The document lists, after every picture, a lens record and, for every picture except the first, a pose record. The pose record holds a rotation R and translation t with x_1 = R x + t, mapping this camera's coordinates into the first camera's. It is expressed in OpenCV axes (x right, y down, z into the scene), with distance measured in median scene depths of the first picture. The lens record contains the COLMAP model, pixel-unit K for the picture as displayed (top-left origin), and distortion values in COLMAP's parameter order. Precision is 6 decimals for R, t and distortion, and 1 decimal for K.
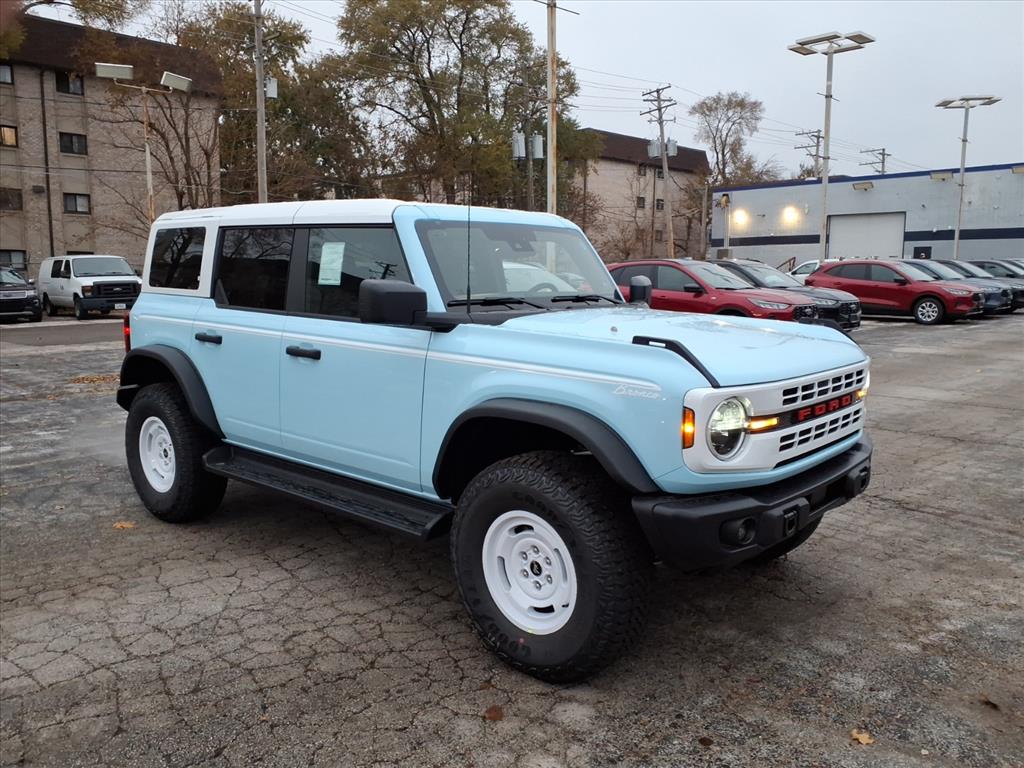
lens RADIAL K [[814.5, 0, 514.4], [0, 814.5, 382.6], [0, 0, 1]] dist [-0.003332, -0.000689]
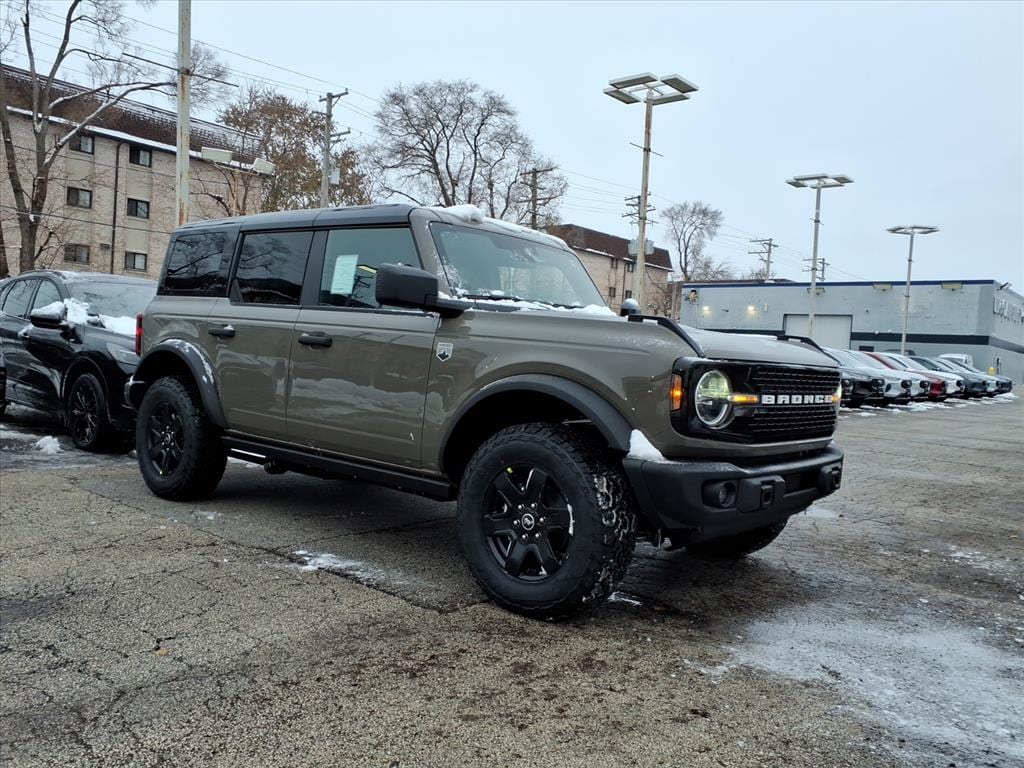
lens RADIAL K [[807.3, 0, 512.0], [0, 807.3, 384.0], [0, 0, 1]] dist [0.008498, -0.016167]
pose [[0.995400, 0.054925, 0.078498, -0.074523], [-0.047210, 0.994167, -0.096968, 0.018668], [-0.083366, 0.092816, 0.992187, -0.079273]]
